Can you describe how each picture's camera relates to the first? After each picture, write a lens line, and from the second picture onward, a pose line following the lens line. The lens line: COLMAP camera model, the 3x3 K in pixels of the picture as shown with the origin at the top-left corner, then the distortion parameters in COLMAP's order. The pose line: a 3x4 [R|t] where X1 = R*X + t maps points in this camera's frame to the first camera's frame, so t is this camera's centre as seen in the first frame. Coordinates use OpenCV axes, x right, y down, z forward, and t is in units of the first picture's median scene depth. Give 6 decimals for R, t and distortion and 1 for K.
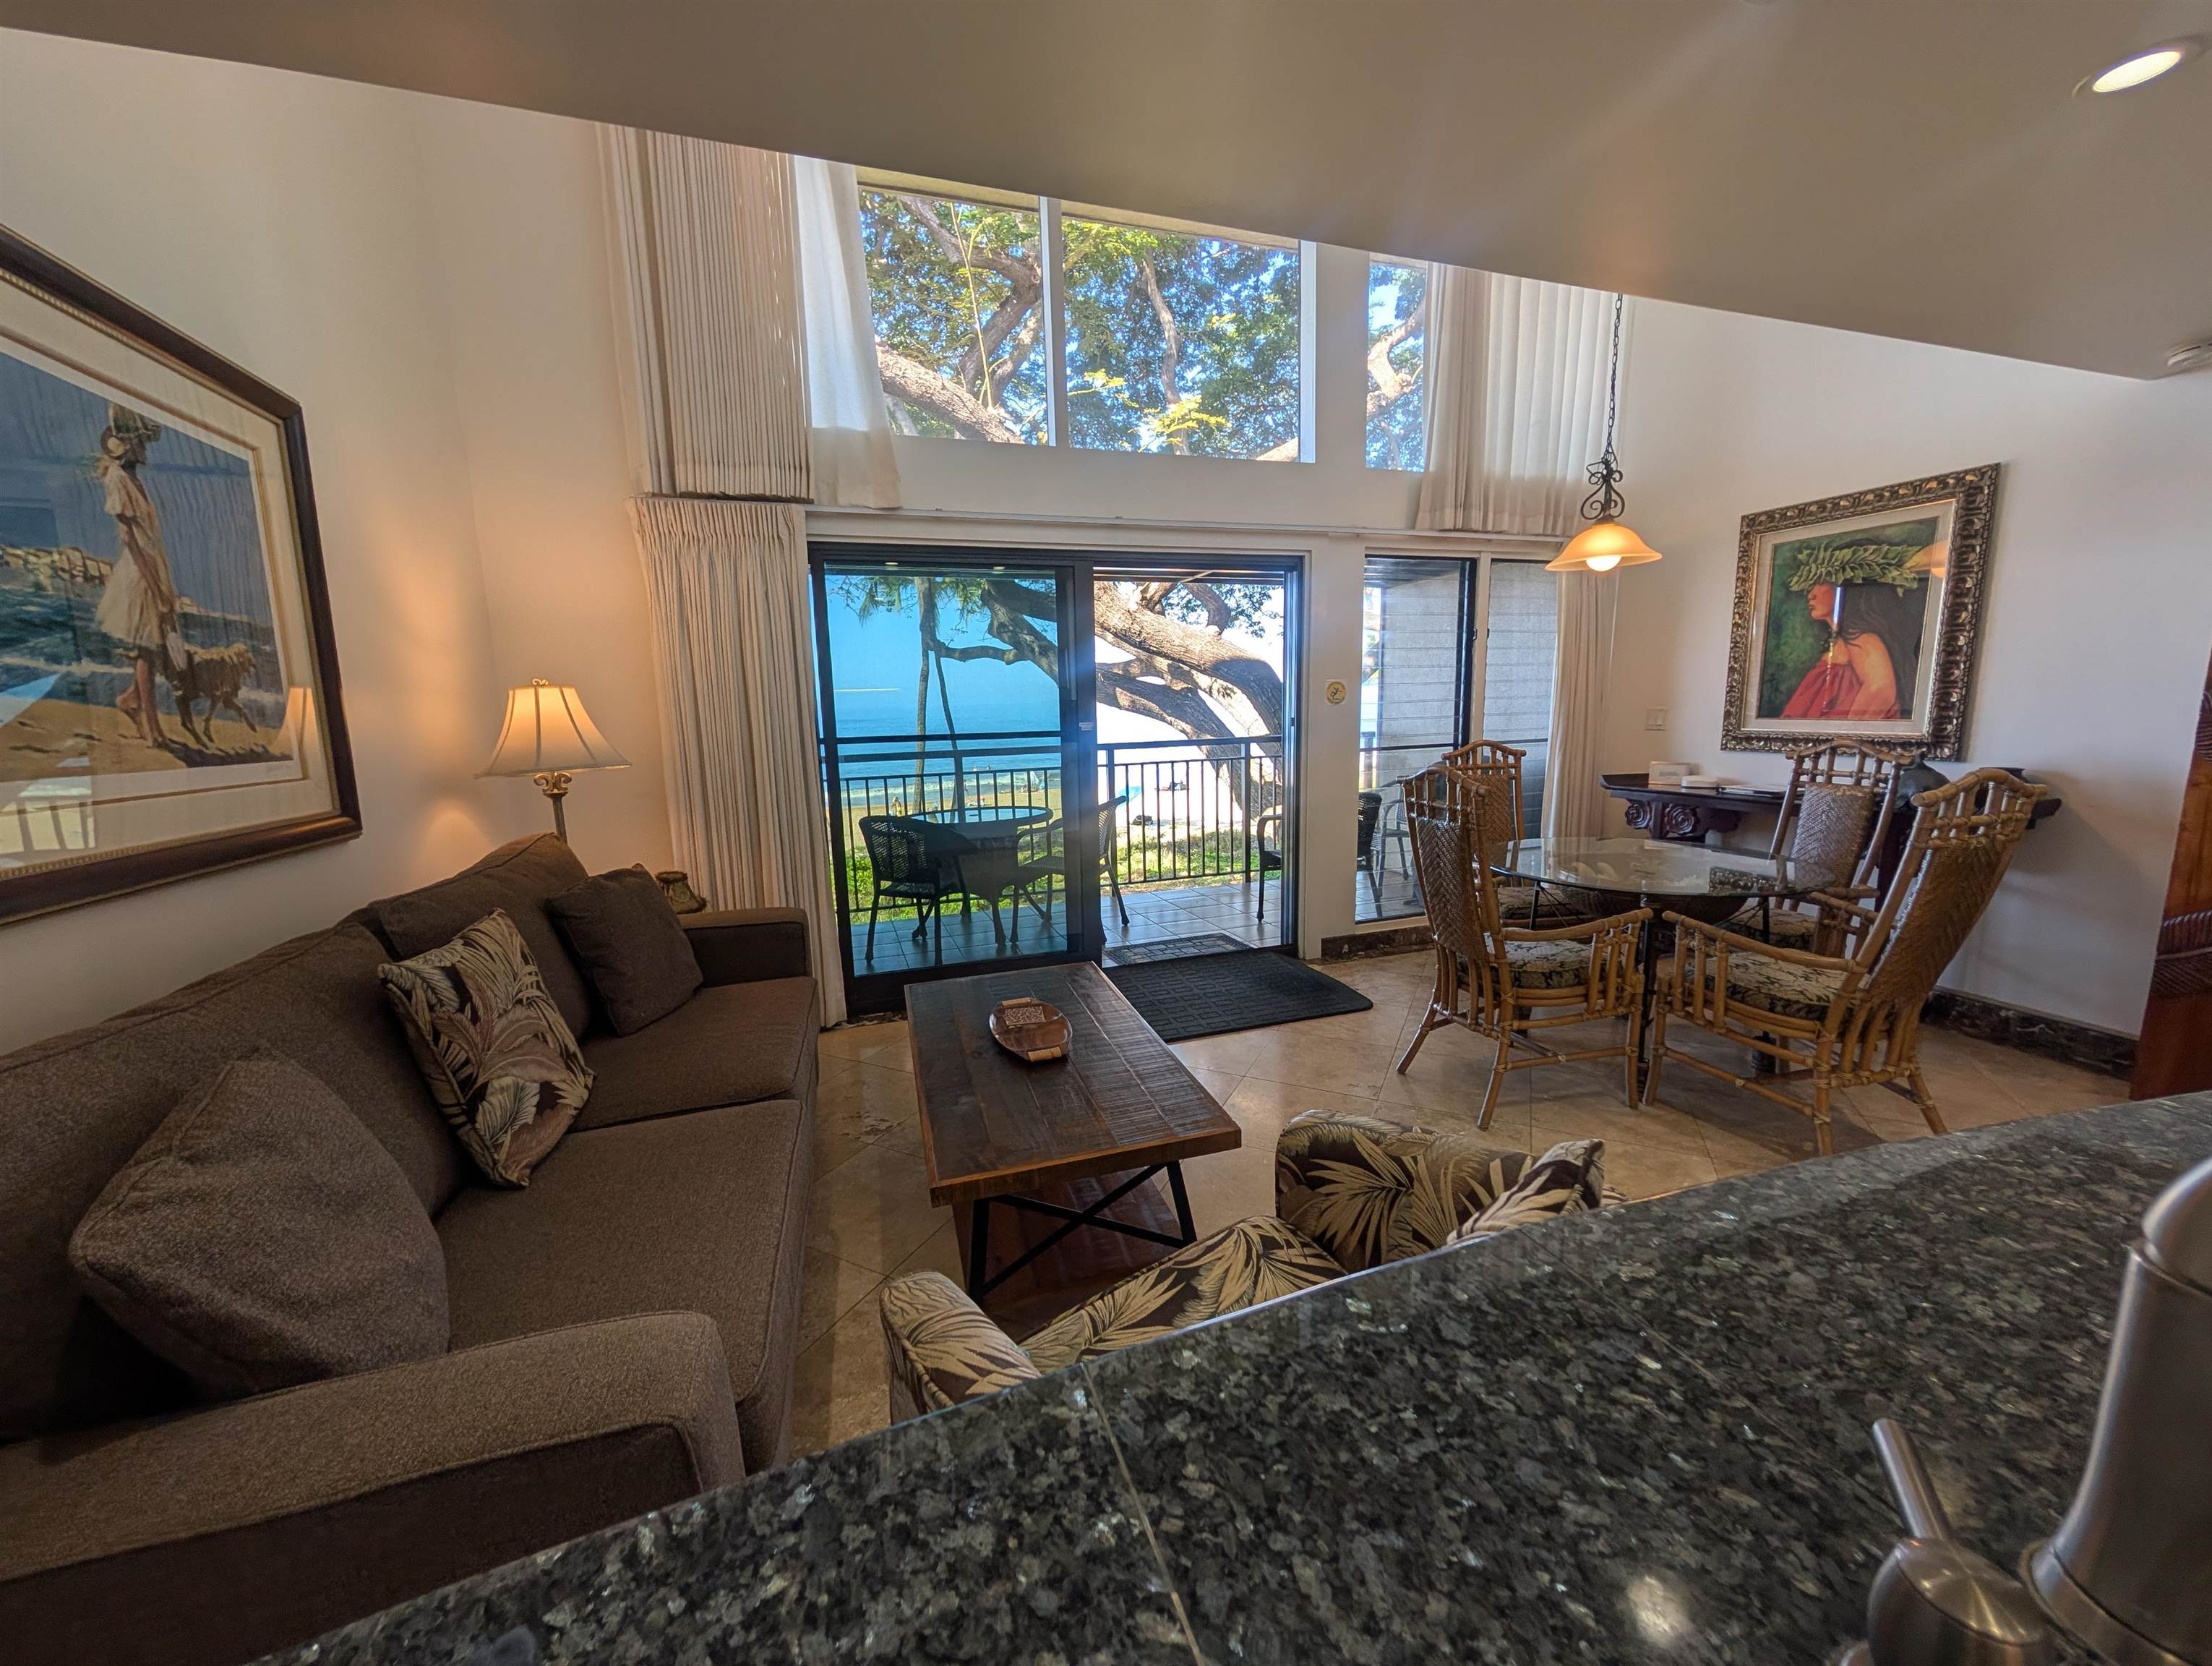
lens RADIAL K [[828.9, 0, 1101.6], [0, 828.9, 836.5], [0, 0, 1]] dist [0.000190, 0.000218]
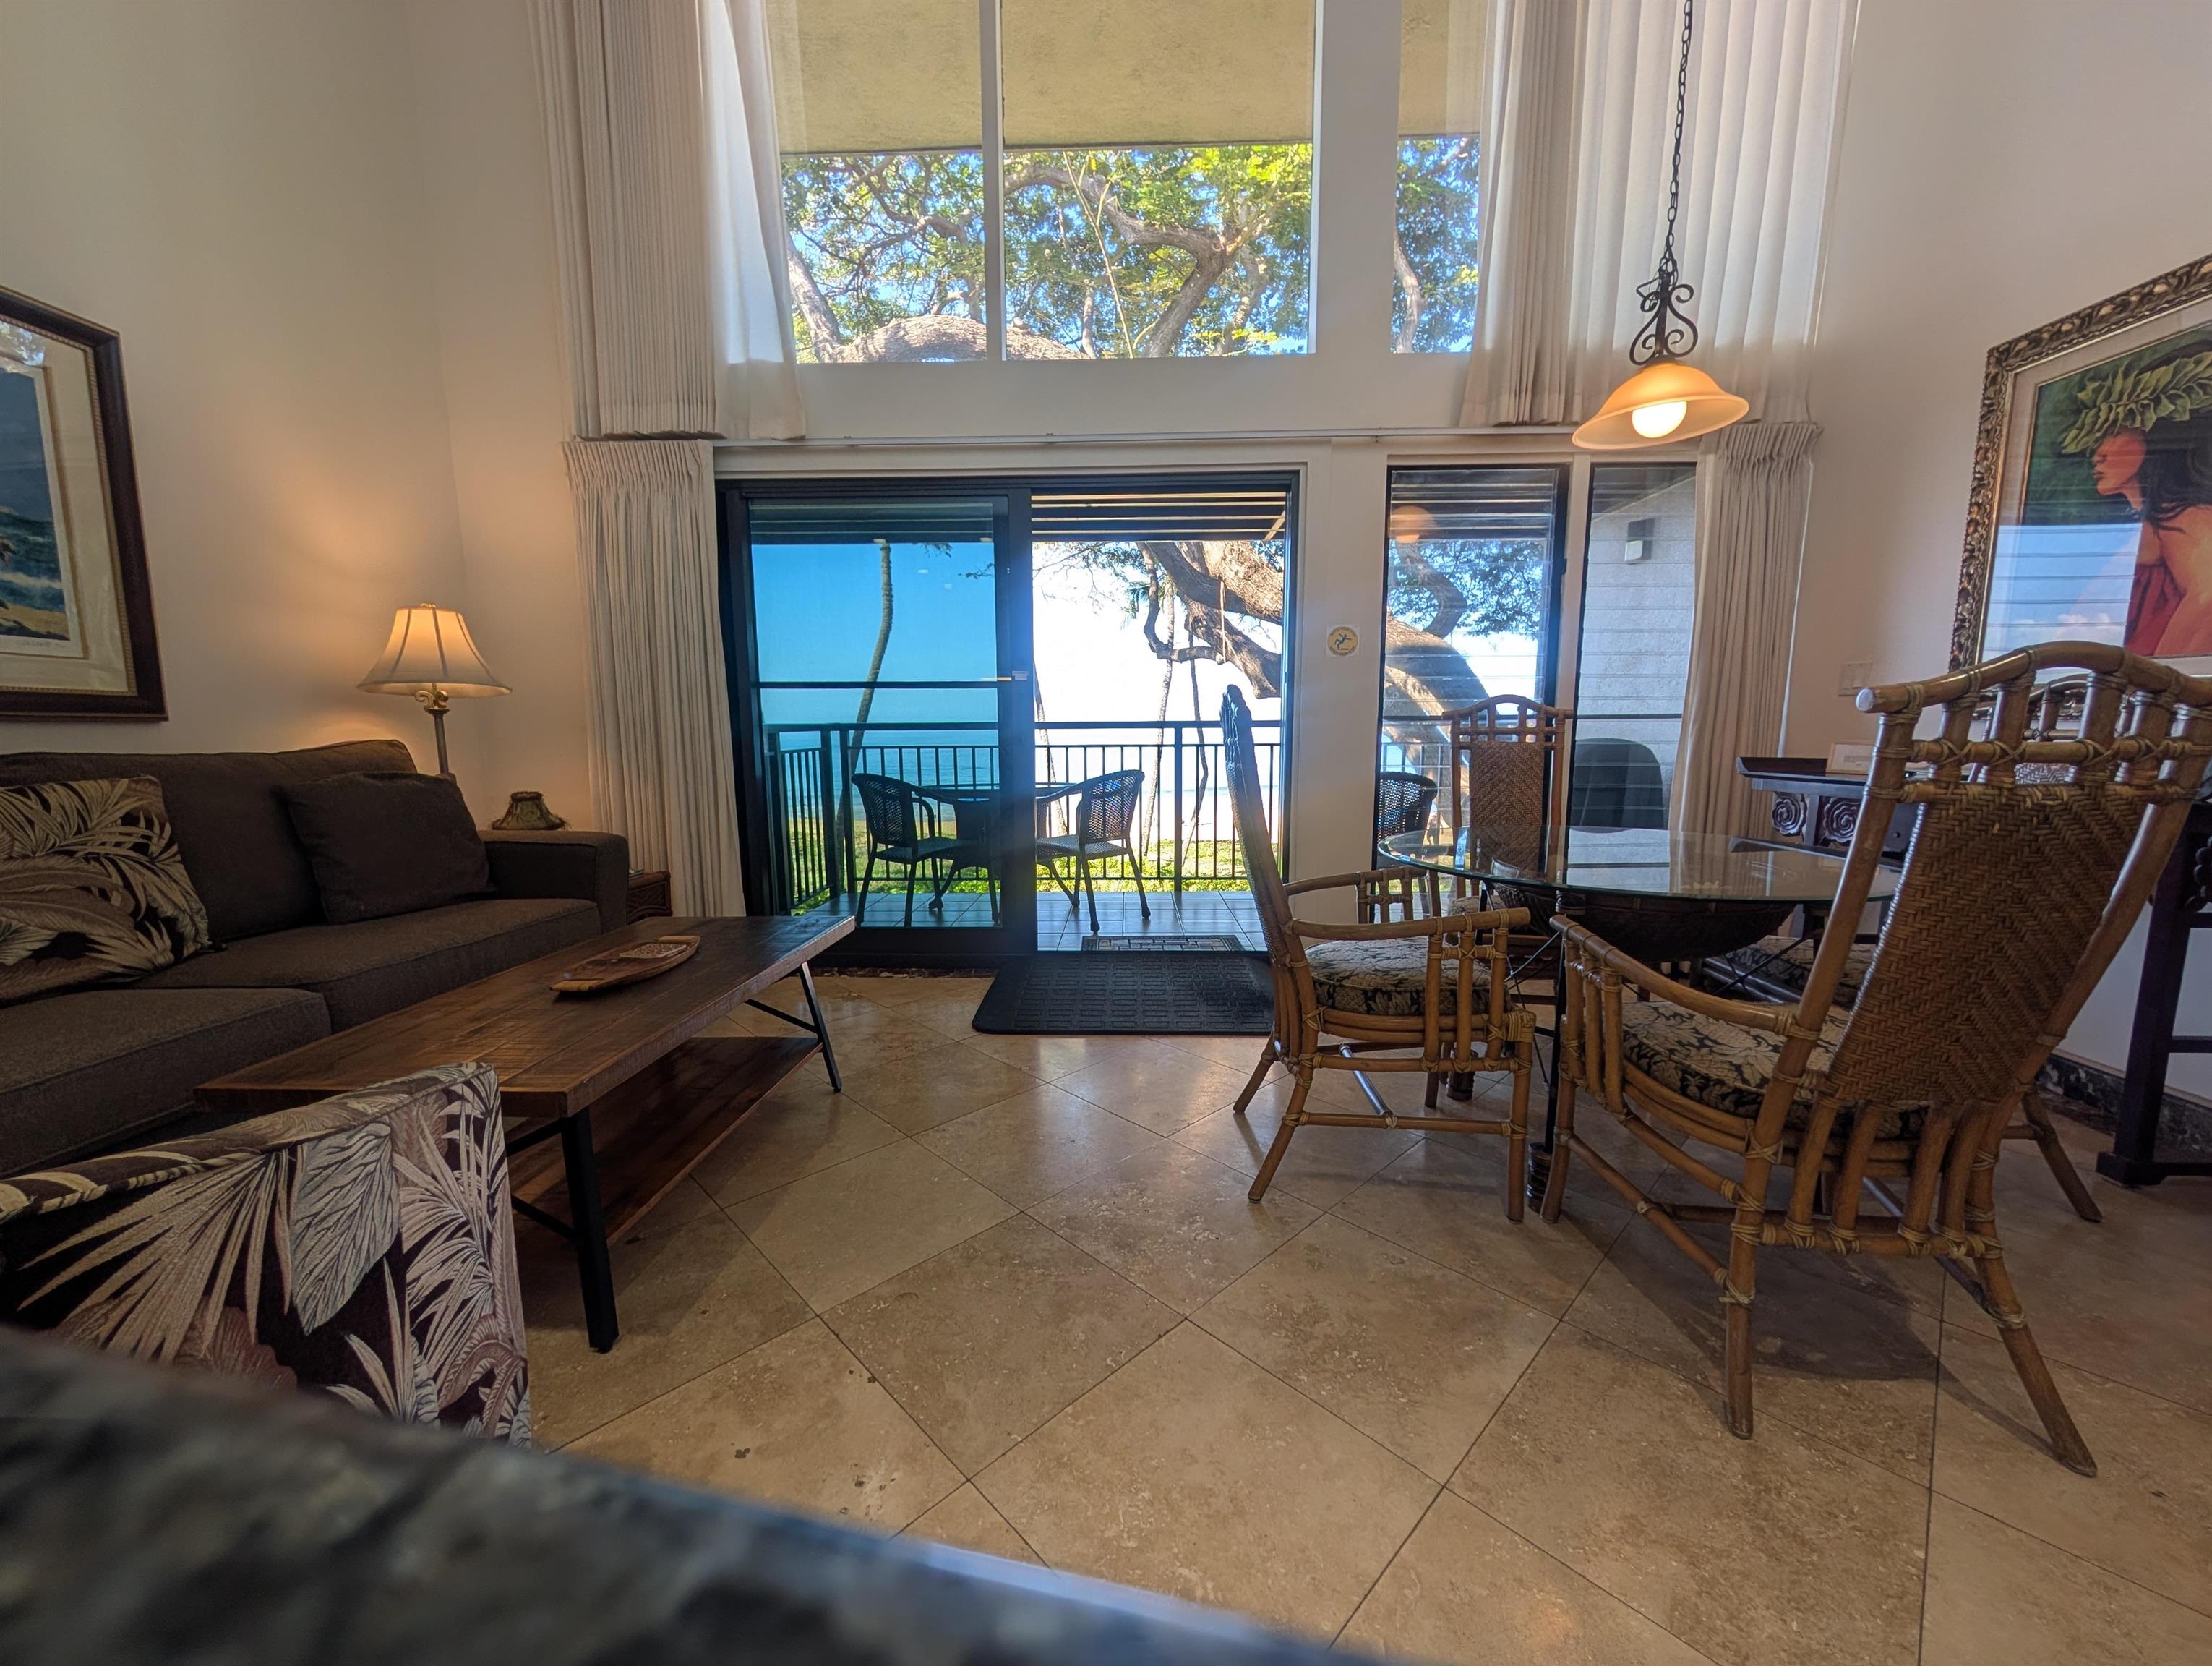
lens RADIAL K [[828.9, 0, 1101.6], [0, 828.9, 836.5], [0, 0, 1]] dist [0.000190, 0.000218]
pose [[0.942258, 0.066487, -0.328223, 0.414902], [-0.072665, 0.997335, -0.006577, 0.044437], [0.326911, 0.030047, 0.944577, 0.214534]]
